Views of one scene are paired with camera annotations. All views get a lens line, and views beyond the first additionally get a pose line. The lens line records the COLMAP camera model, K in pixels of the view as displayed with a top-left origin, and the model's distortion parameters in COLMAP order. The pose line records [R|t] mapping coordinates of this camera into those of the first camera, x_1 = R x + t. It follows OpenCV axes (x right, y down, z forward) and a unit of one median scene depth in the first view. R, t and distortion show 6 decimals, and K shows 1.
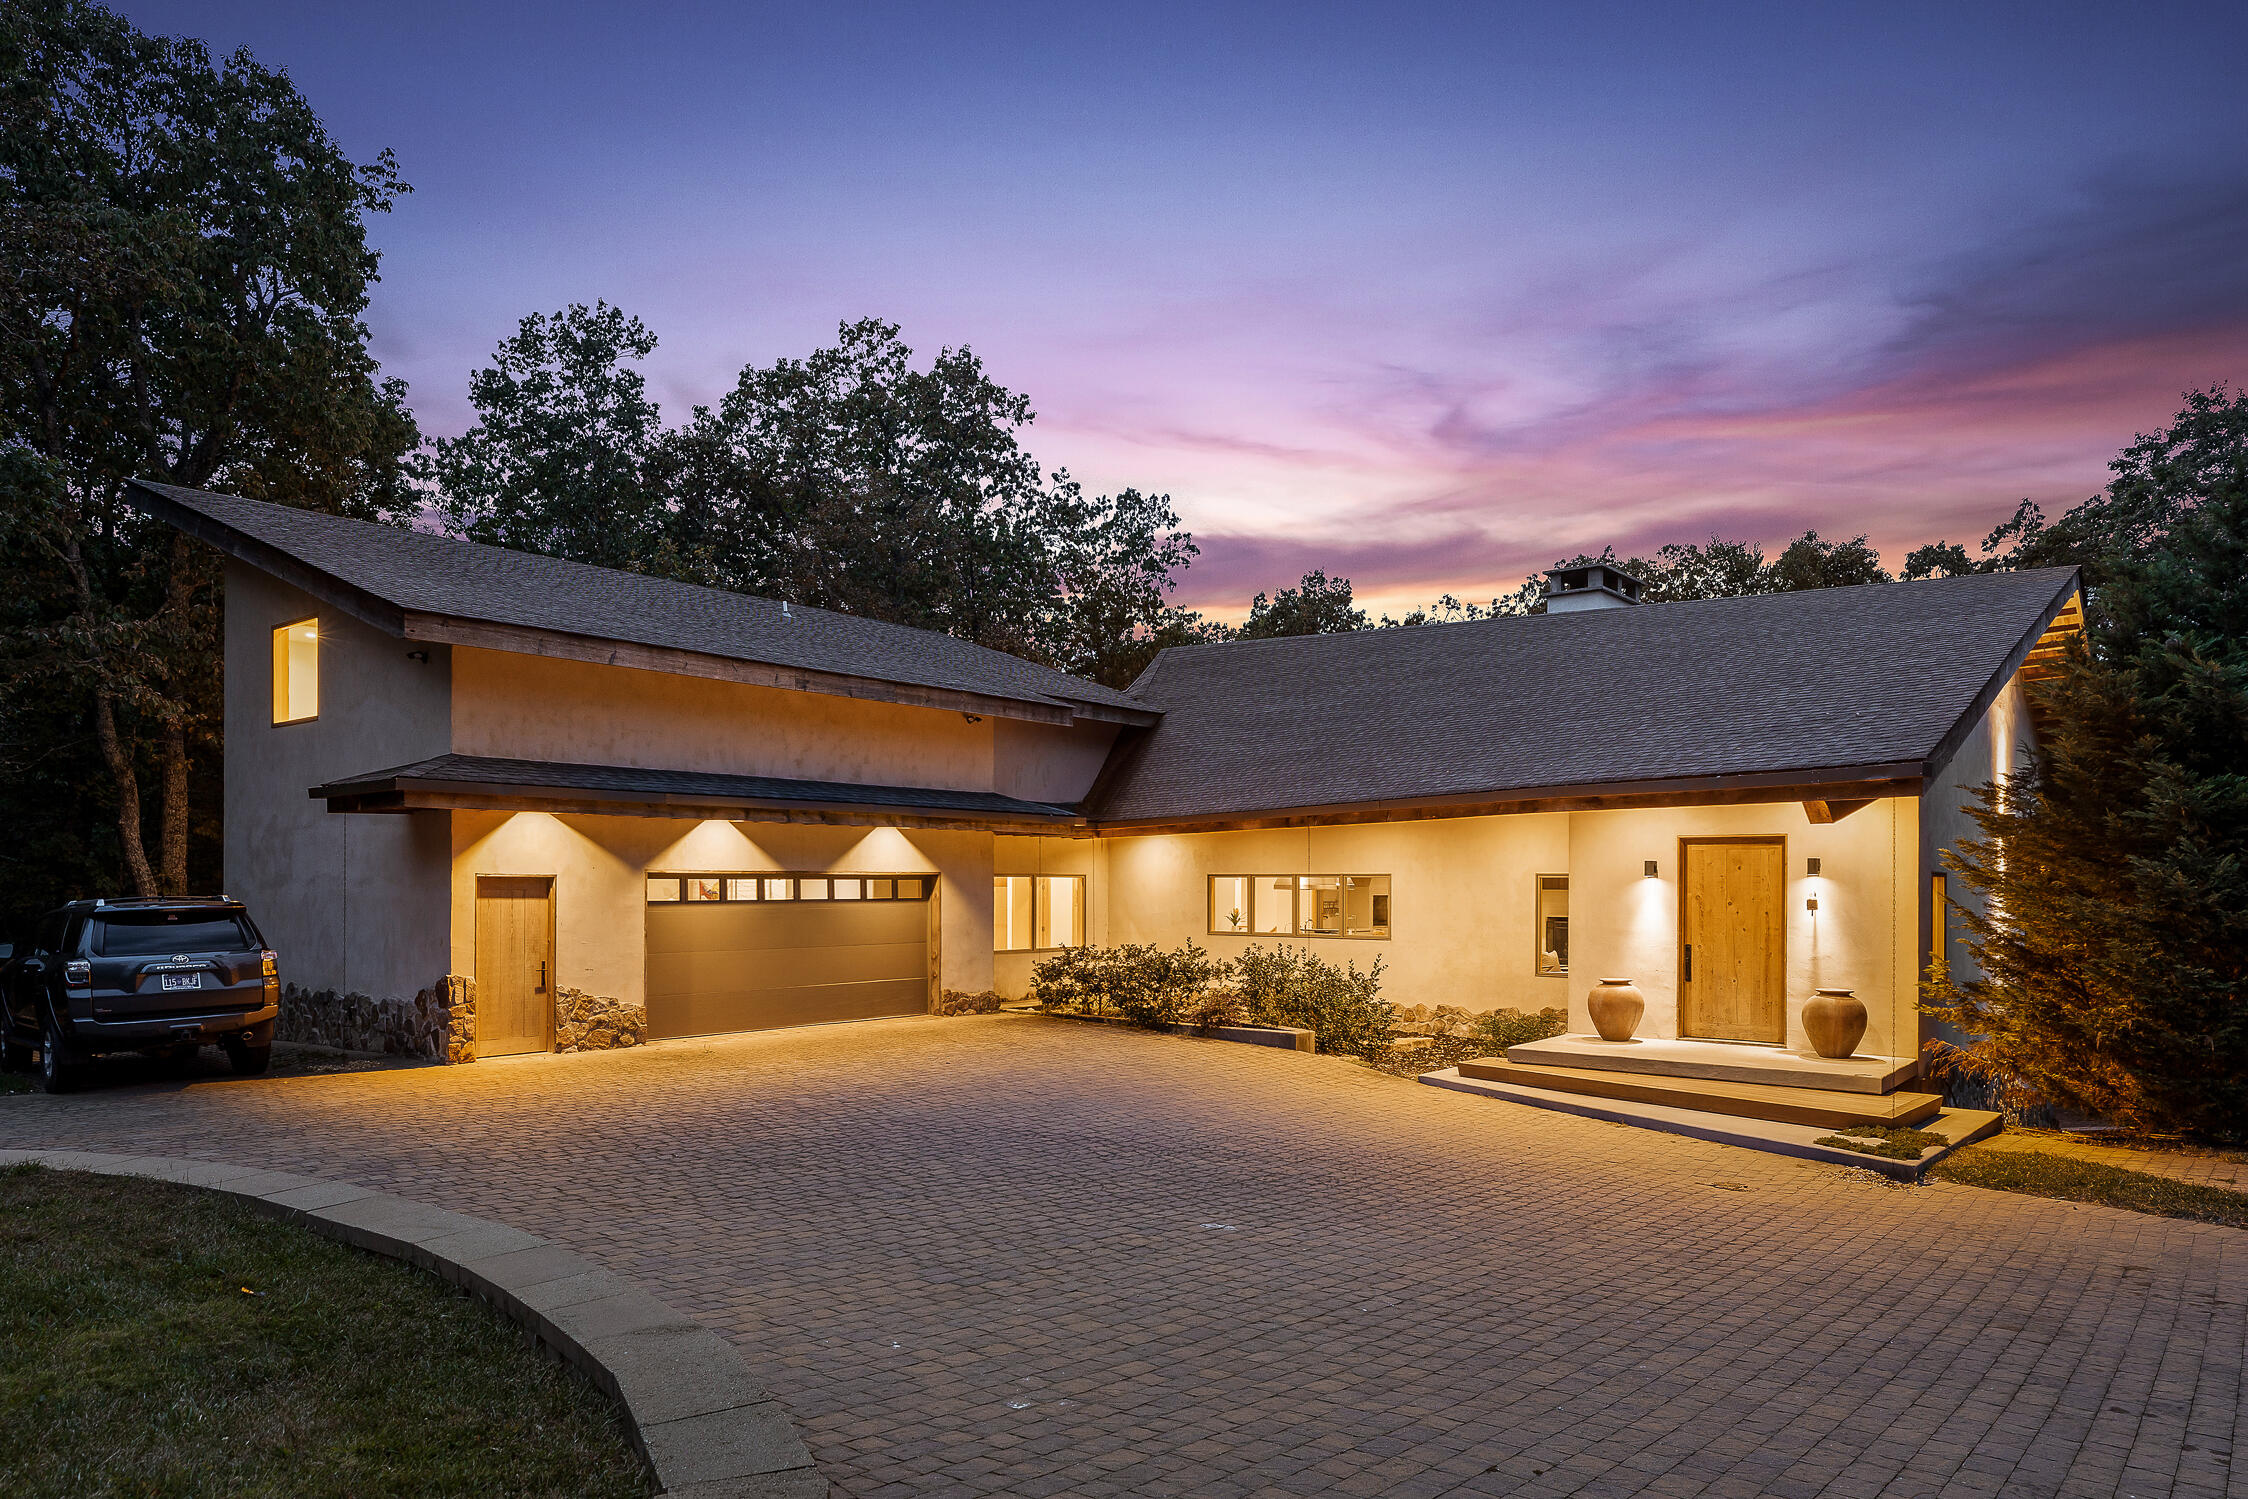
lens RADIAL K [[1493.2, 0, 1132.0], [0, 1493.2, 891.1], [0, 0, 1]] dist [0.003406, 0.000376]
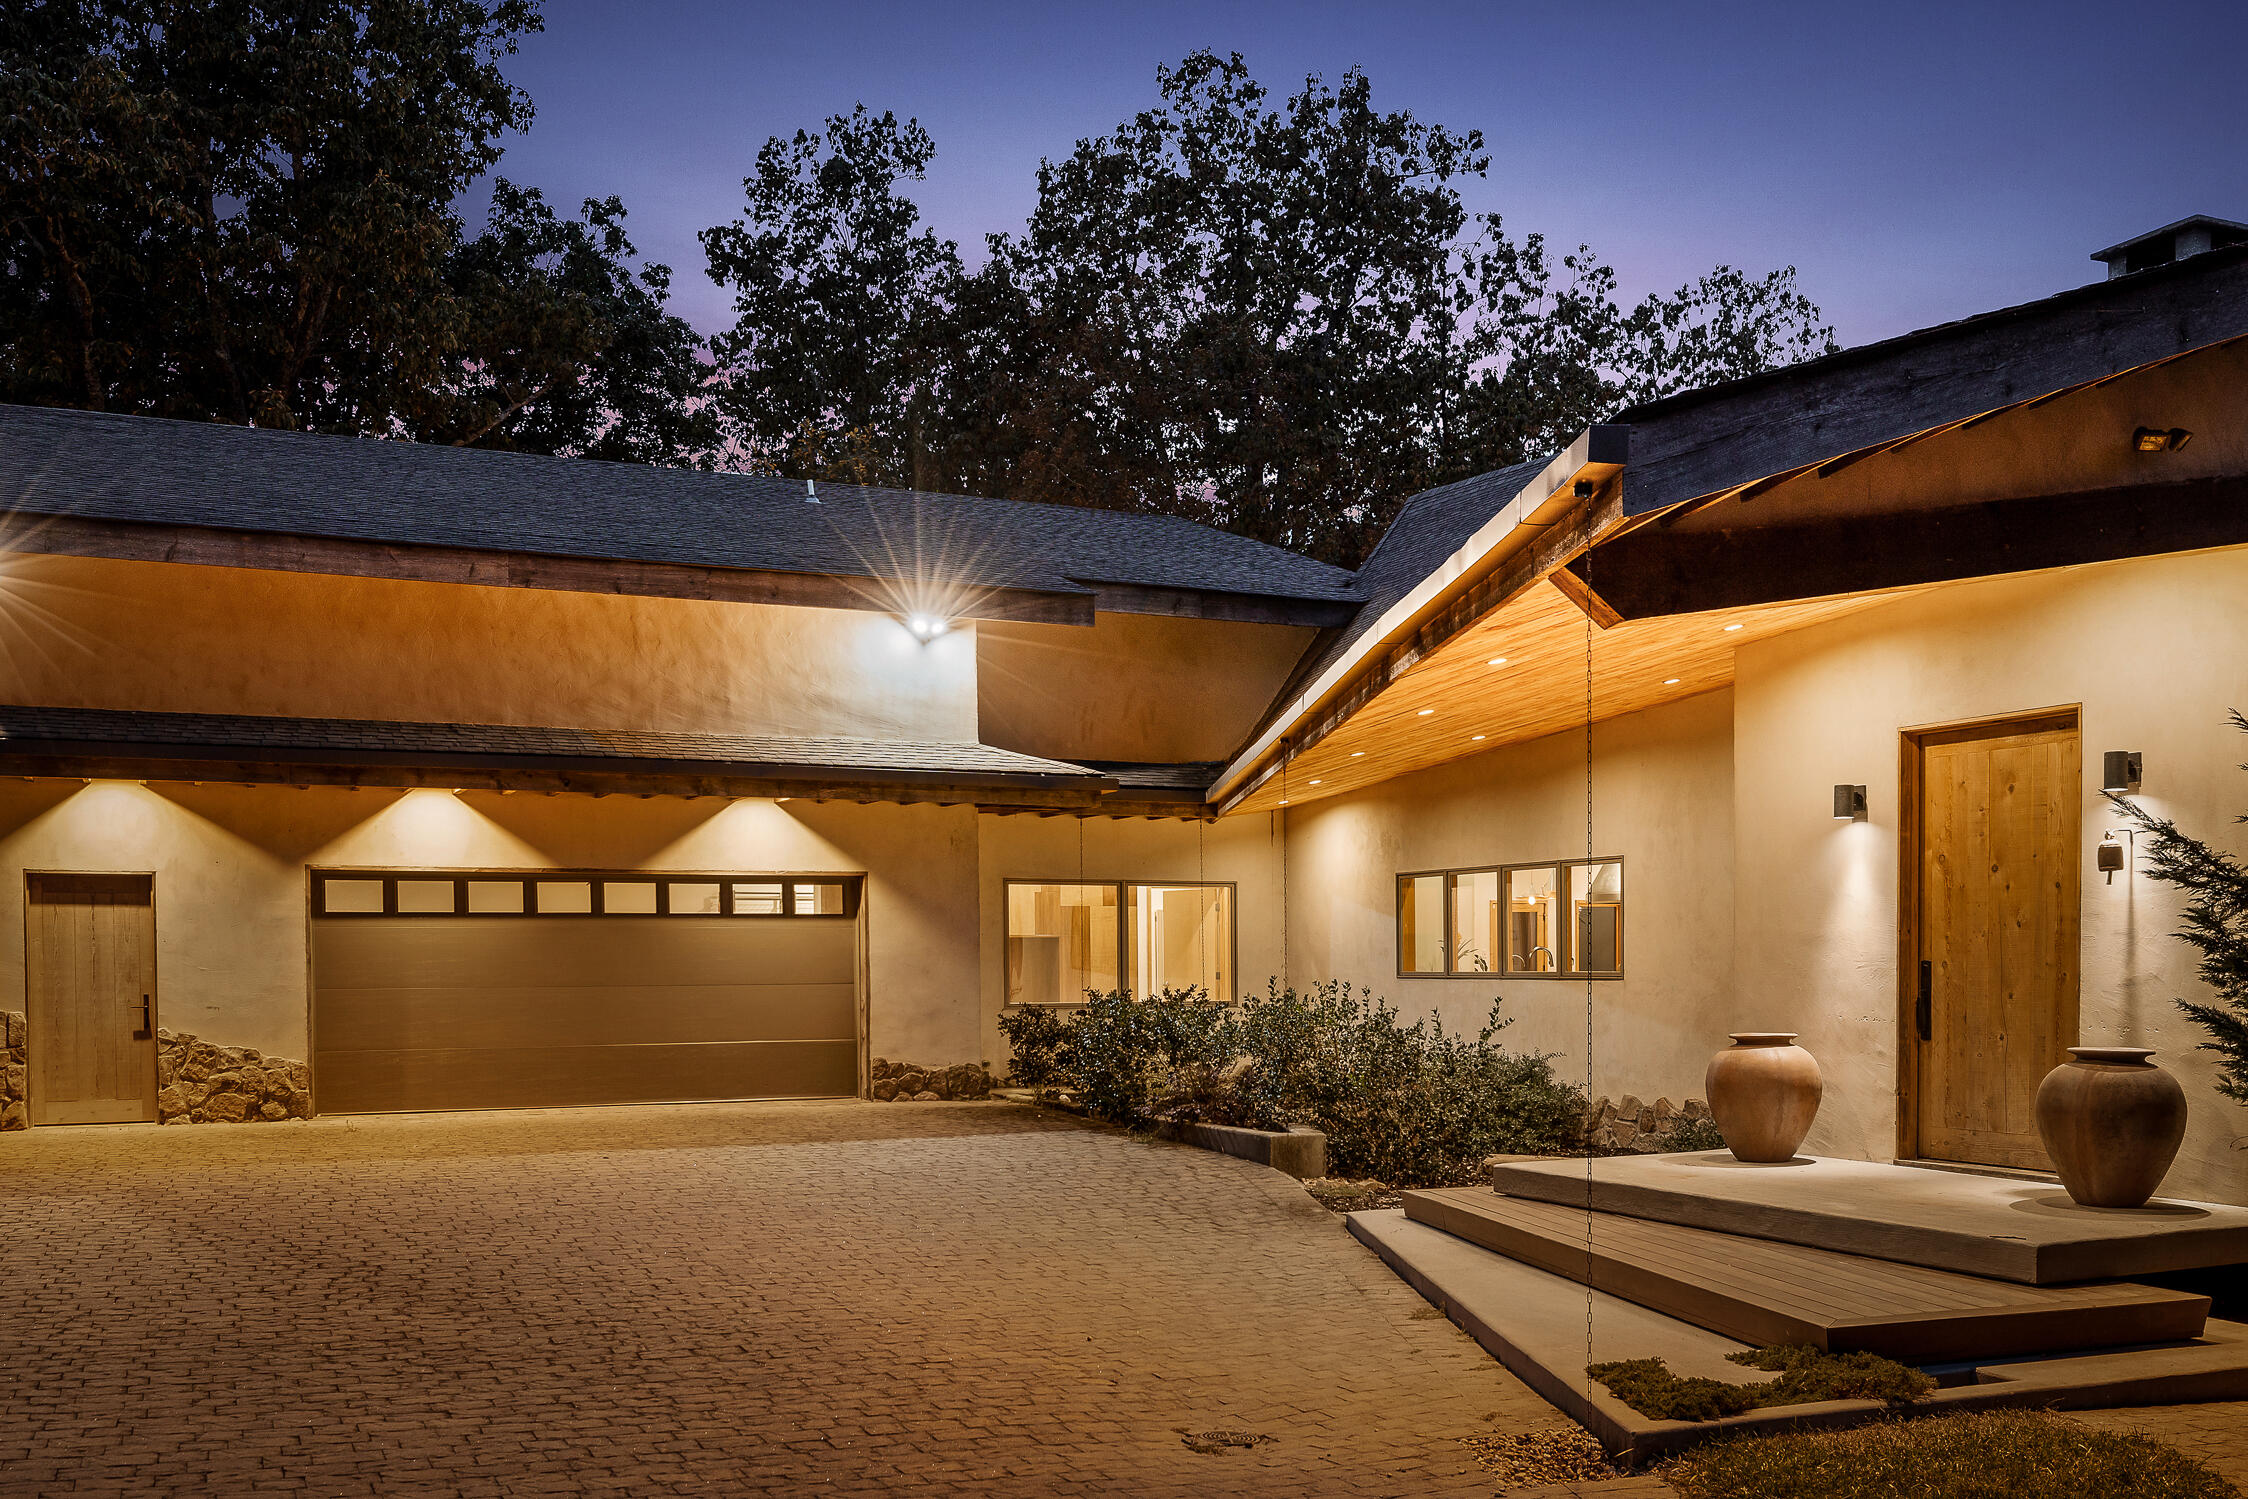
lens RADIAL K [[2157.7, 0, 1124.8], [0, 2157.7, 1054.1], [0, 0, 1]] dist [-0.007183, 0.002766]
pose [[0.887600, 0.010404, -0.460497, 0.461260], [0.004990, 0.999469, 0.032198, 0.041973], [0.460588, -0.030877, 0.887077, 0.286644]]
